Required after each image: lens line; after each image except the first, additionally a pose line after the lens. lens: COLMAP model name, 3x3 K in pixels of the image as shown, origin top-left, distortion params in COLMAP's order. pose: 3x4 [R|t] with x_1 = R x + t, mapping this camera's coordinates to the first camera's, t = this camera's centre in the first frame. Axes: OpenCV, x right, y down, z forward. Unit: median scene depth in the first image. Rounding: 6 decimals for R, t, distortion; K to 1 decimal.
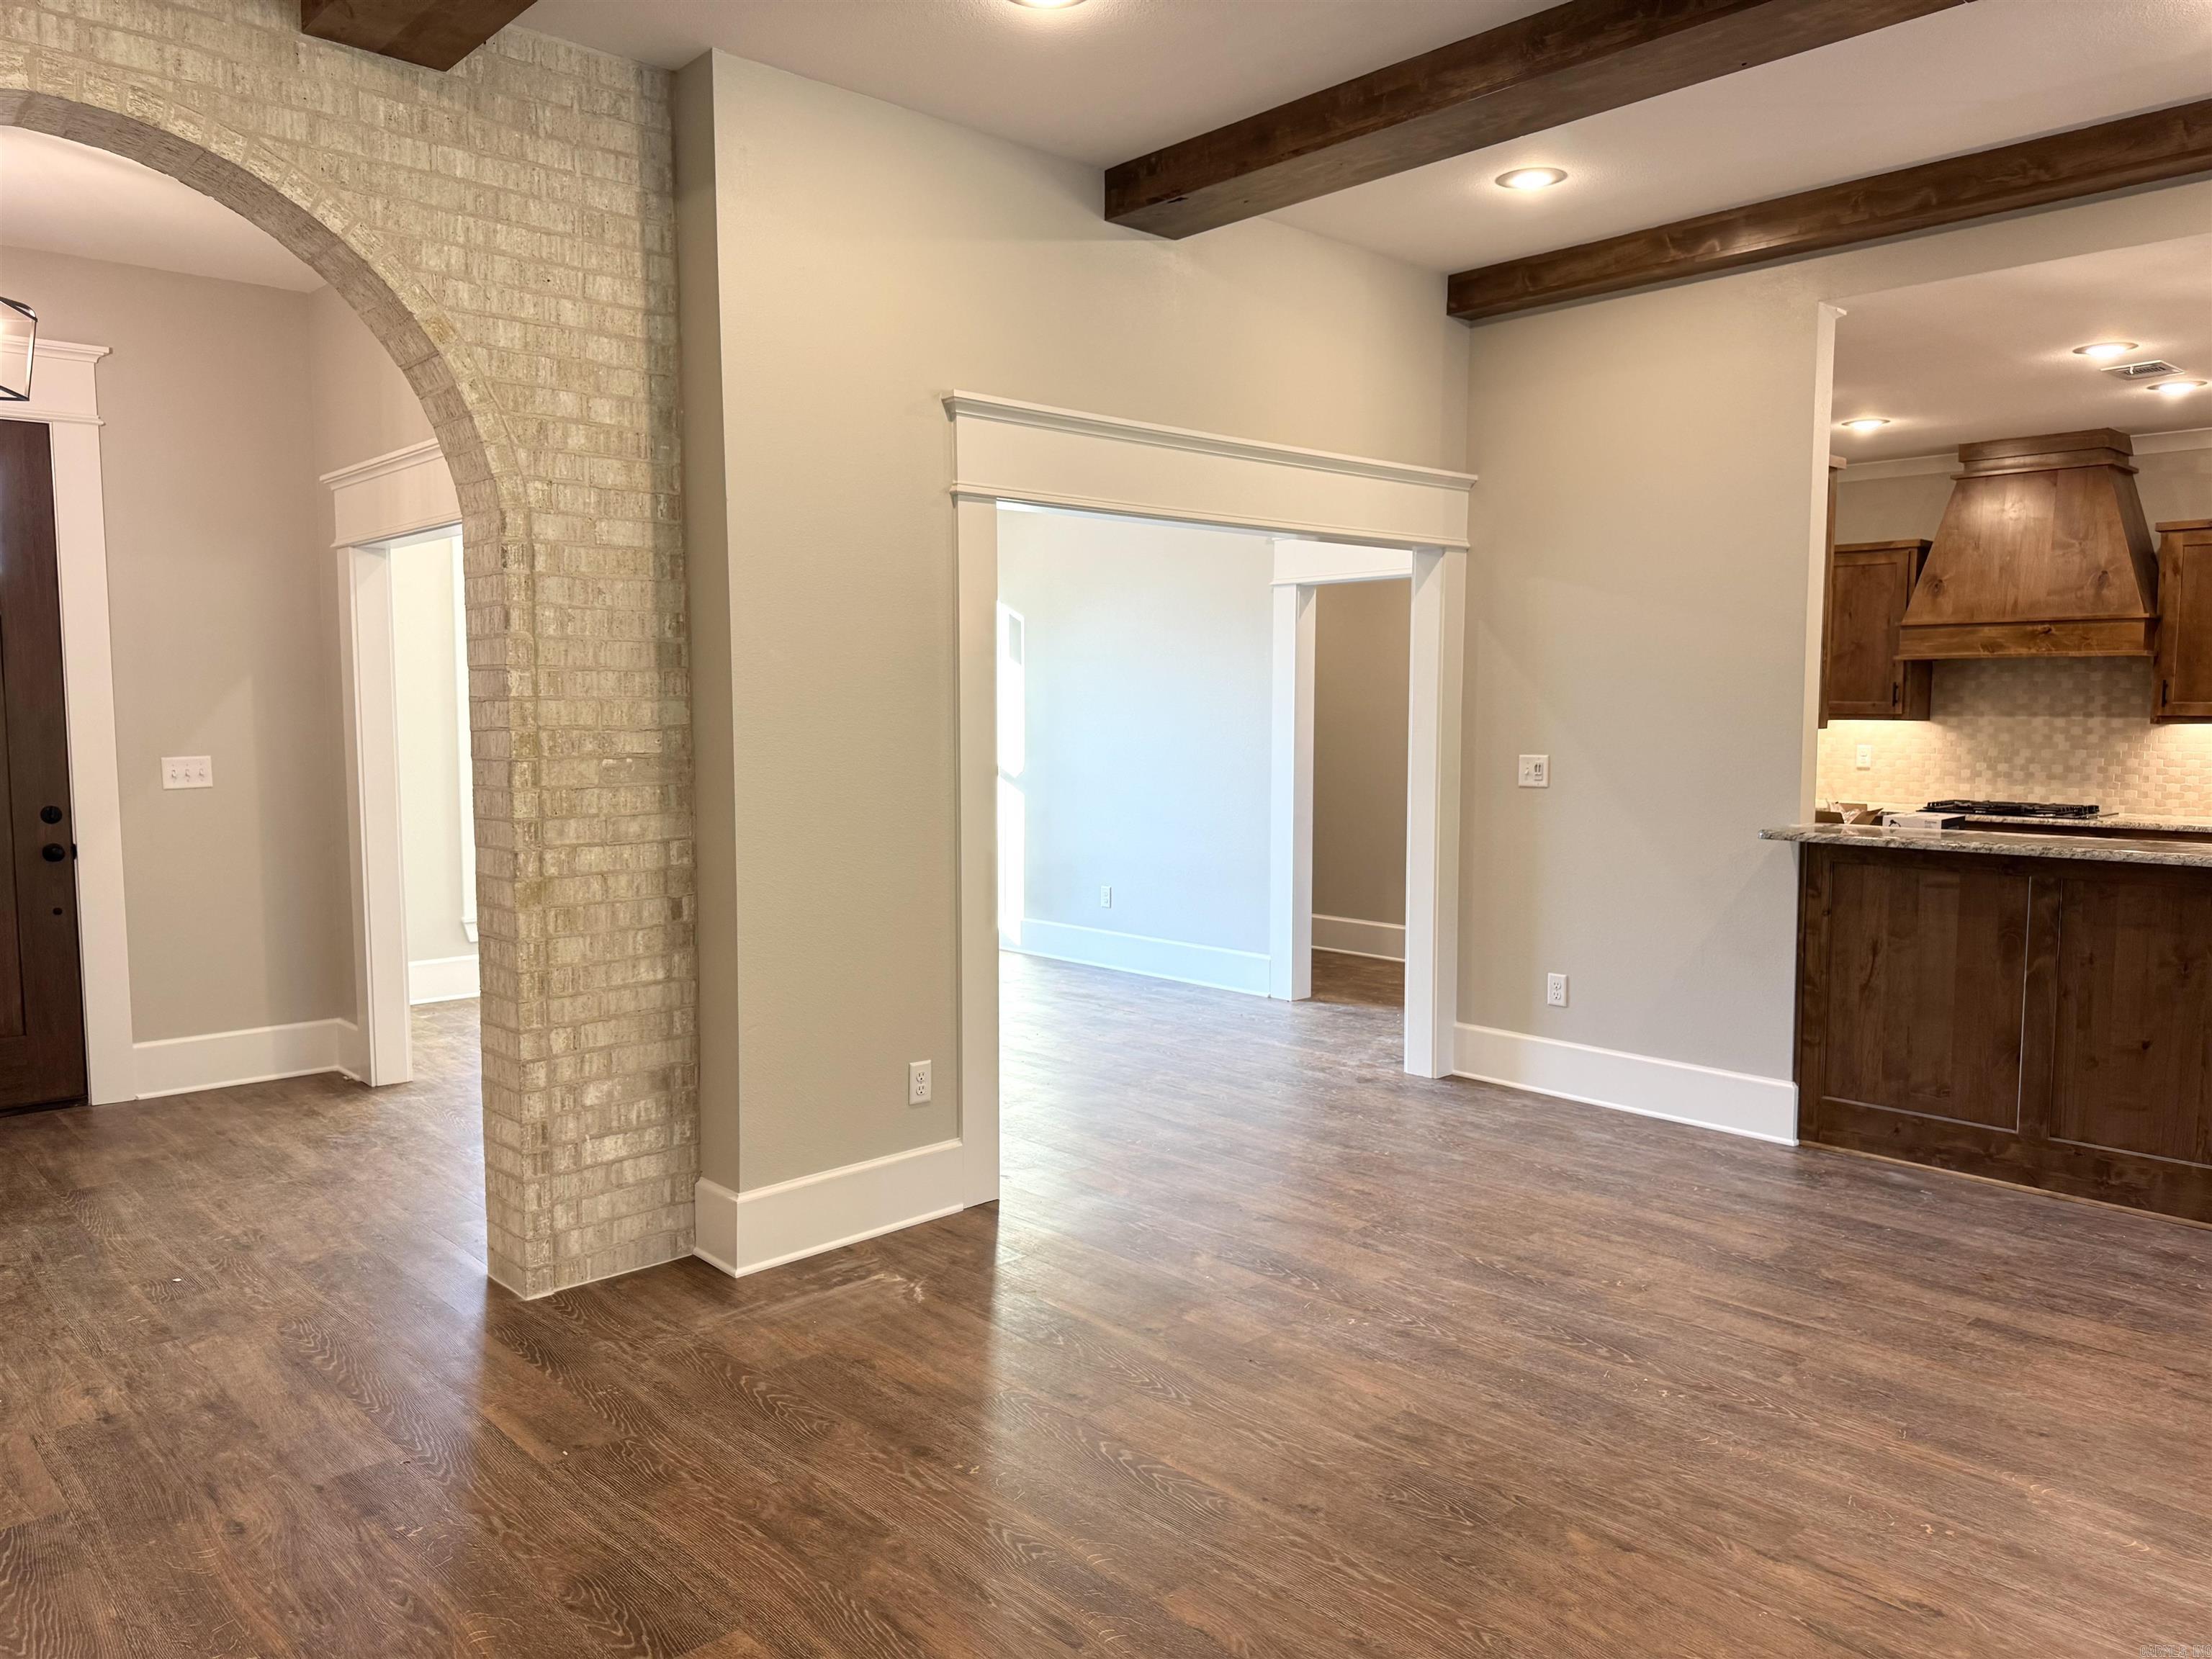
lens RADIAL K [[1557.5, 0, 1099.4], [0, 1557.5, 835.1], [0, 0, 1]] dist [0.081209, -0.100284]
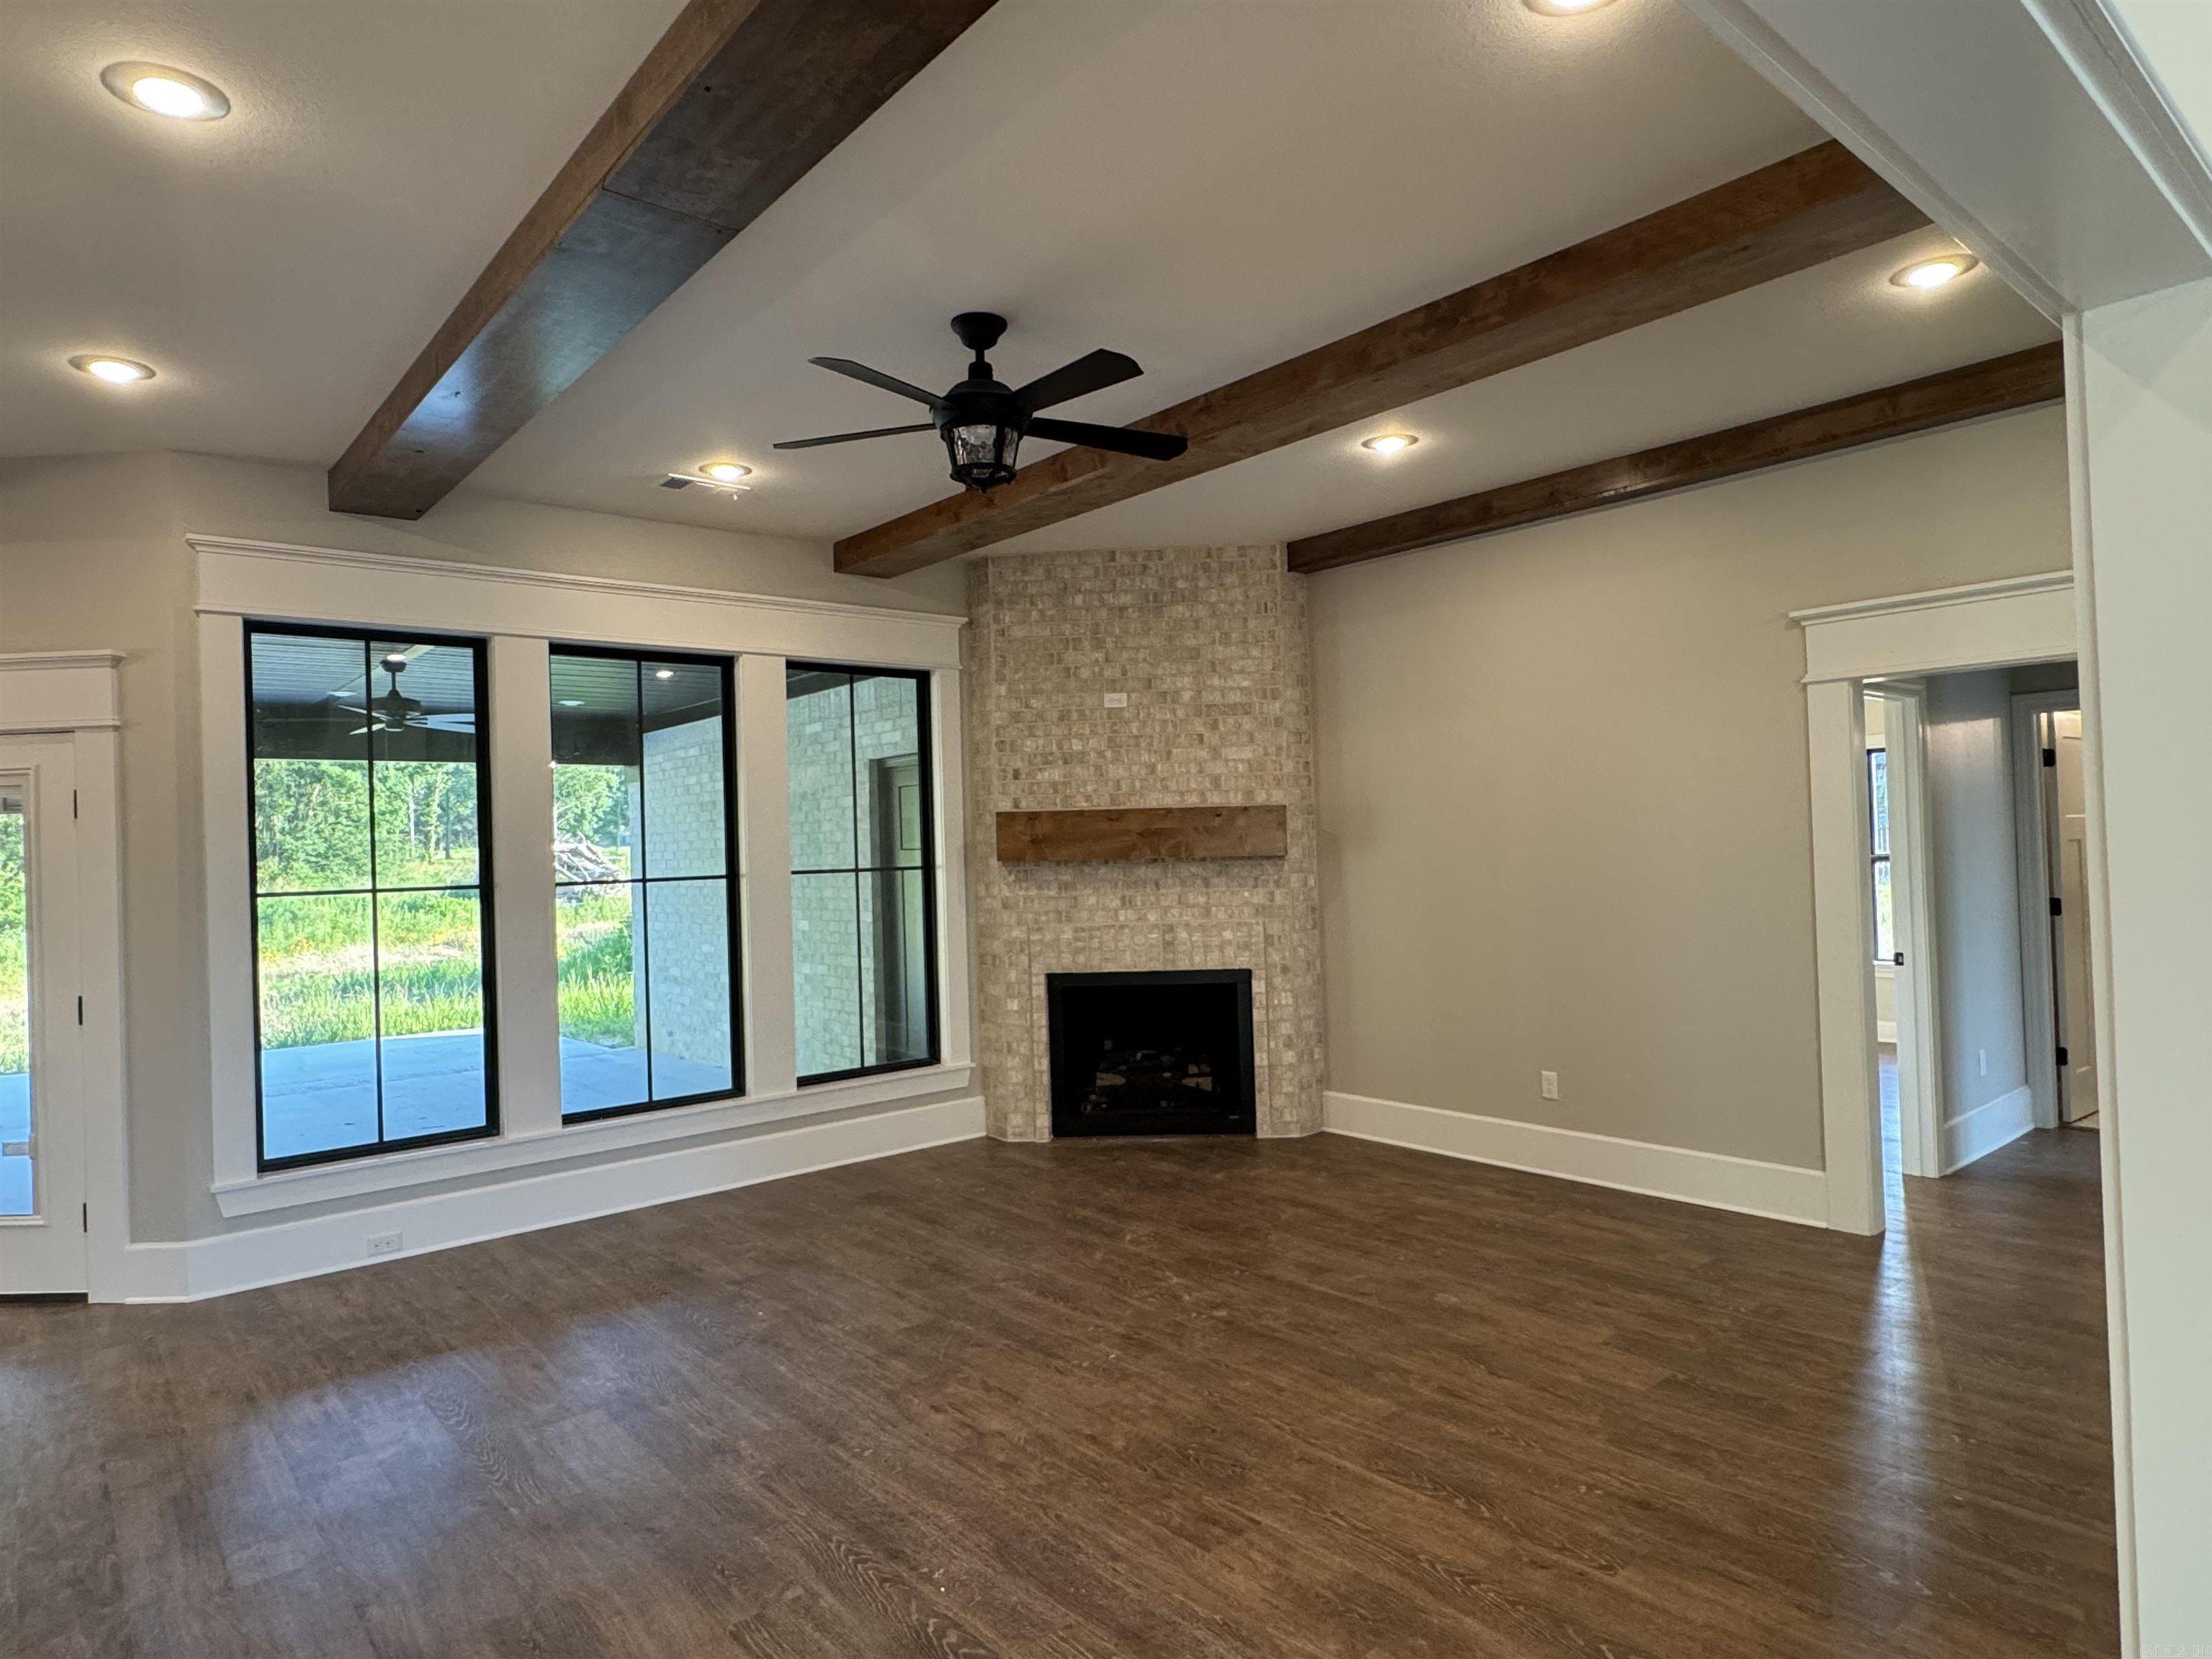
lens RADIAL K [[1282.7, 0, 1094.9], [0, 1282.7, 828.1], [0, 0, 1]] dist [0.003874, -0.000487]
pose [[-0.998246, 0.032203, 0.049678, 0.091171], [0.035669, 0.996871, 0.070545, -0.073305], [-0.047250, 0.072193, -0.996271, 0.782699]]
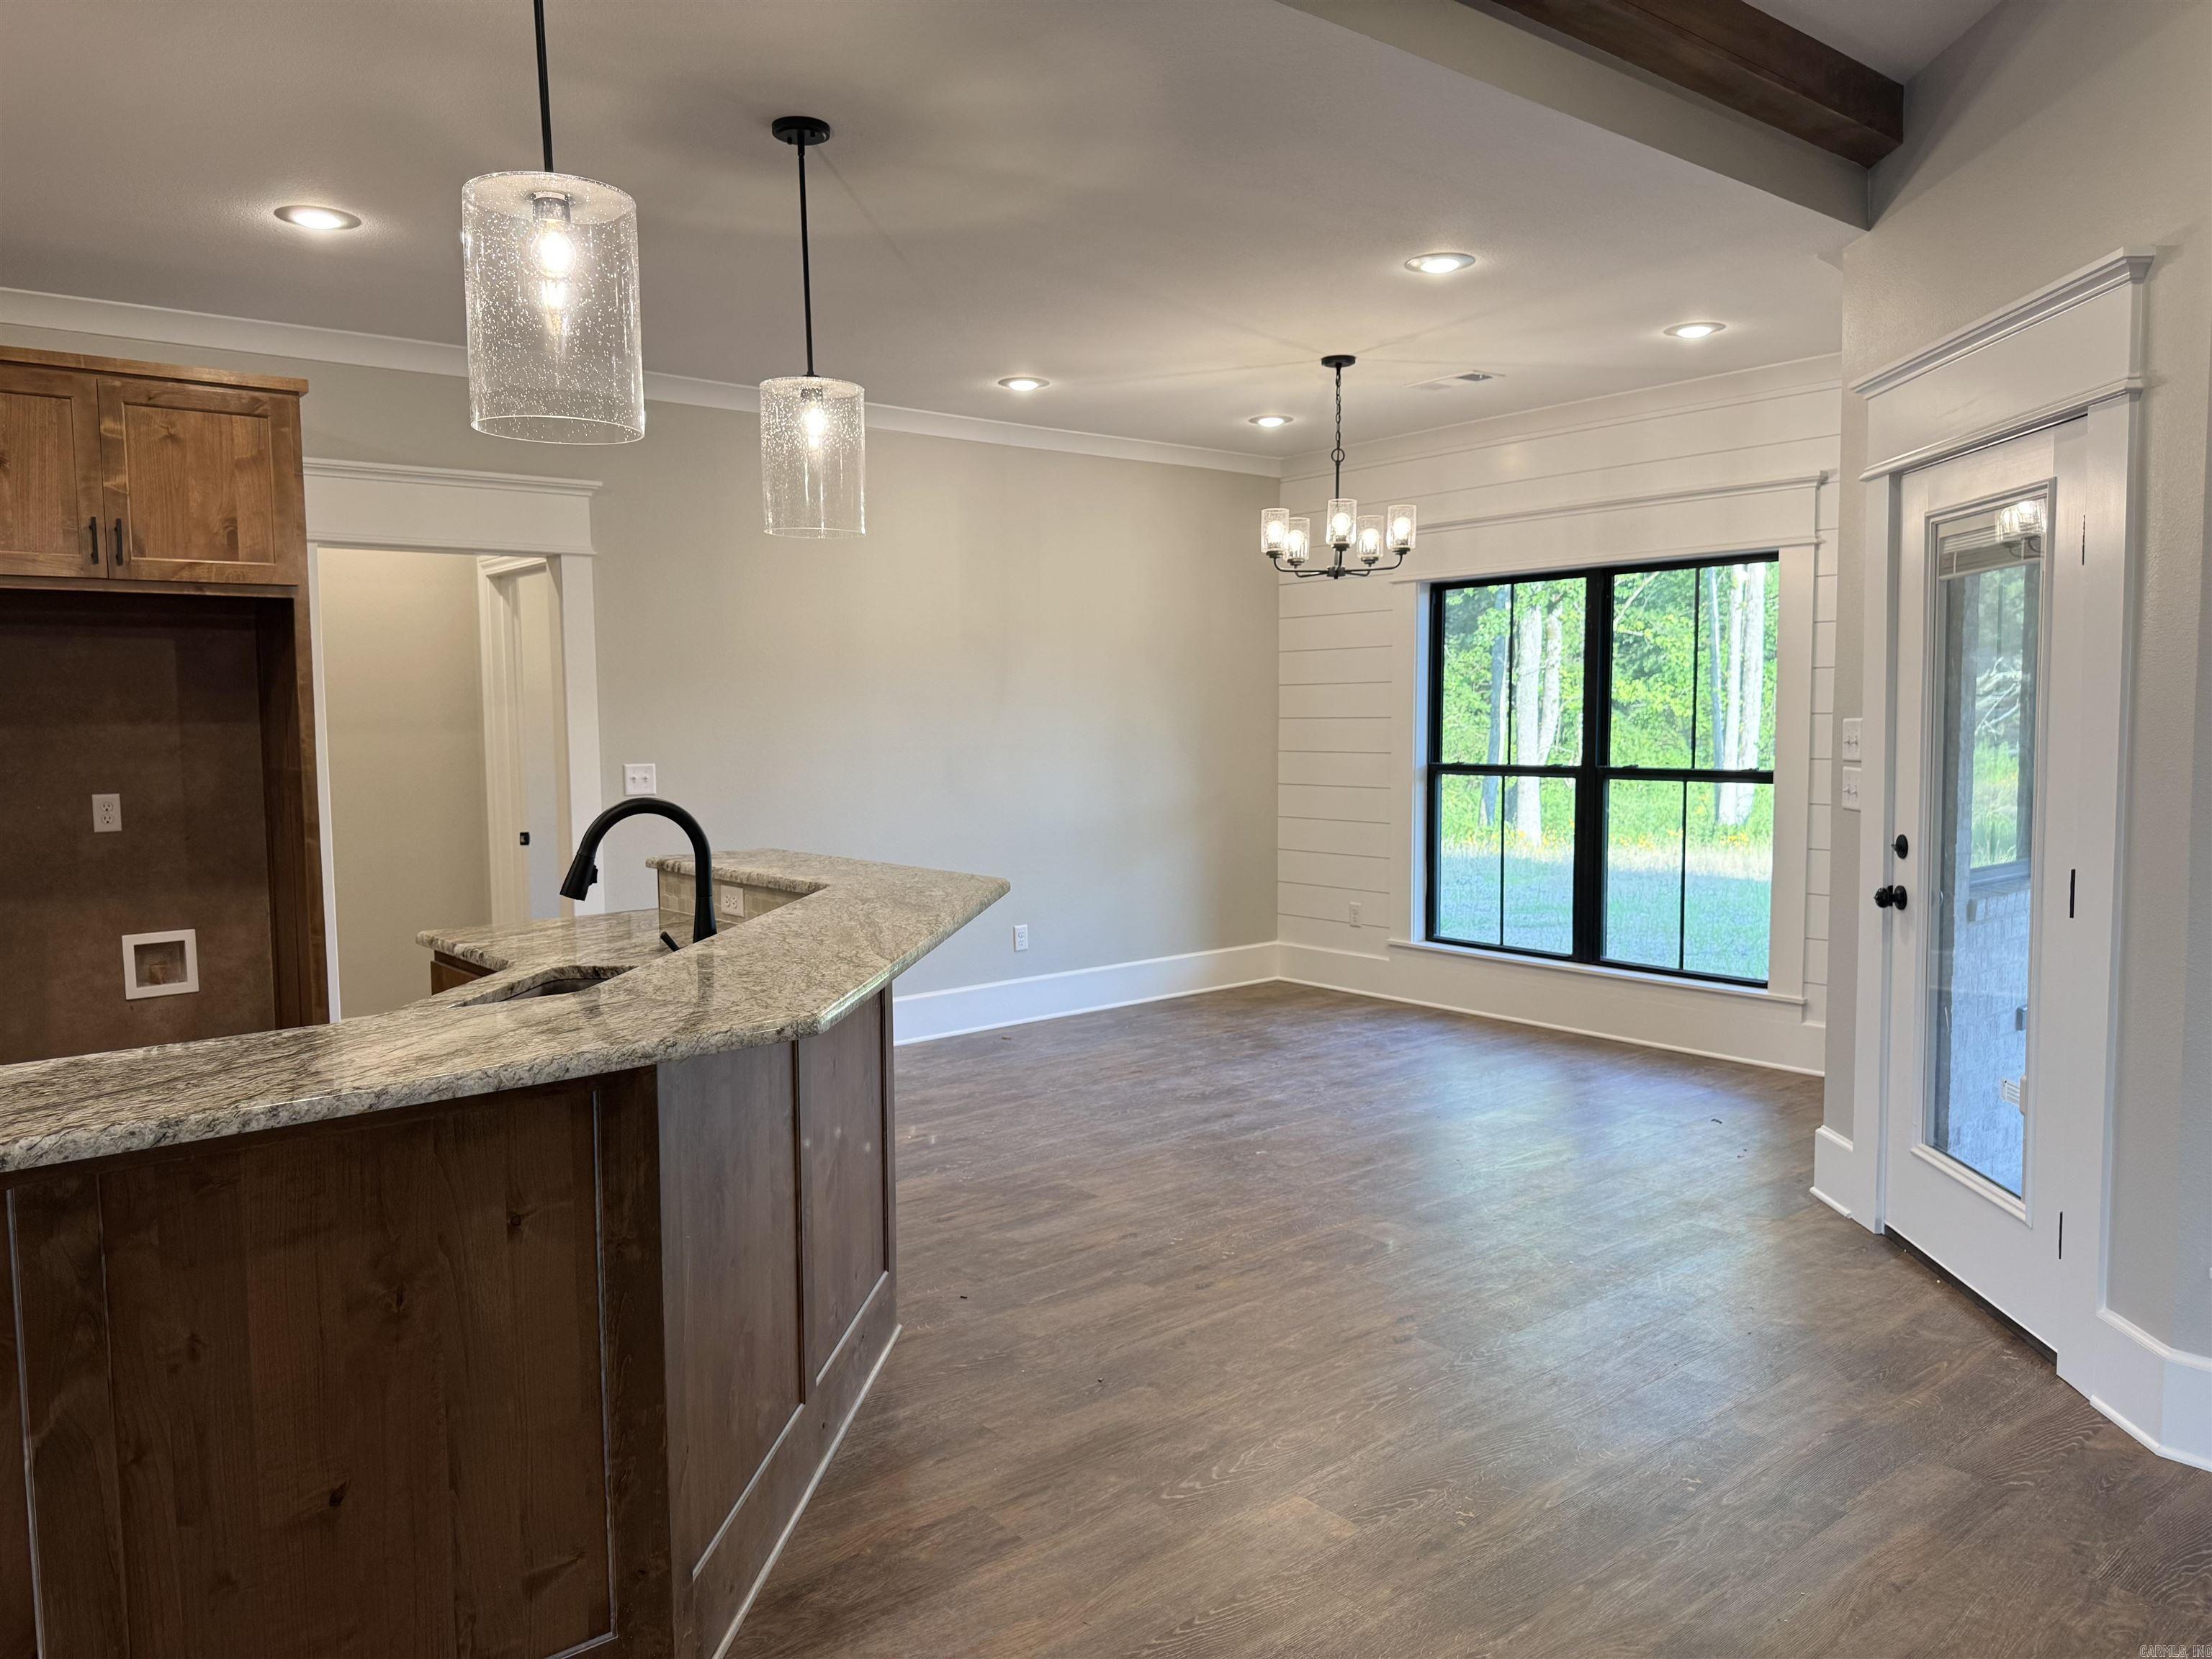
lens RADIAL K [[1557.5, 0, 1102.6], [0, 1557.5, 825.7], [0, 0, 1]] dist [0.081209, -0.100284]
pose [[0.058762, -0.077959, 0.995223, 0.149456], [0.096054, 0.992762, 0.072095, -0.037988], [-0.993640, 0.091358, 0.065825, 0.443232]]
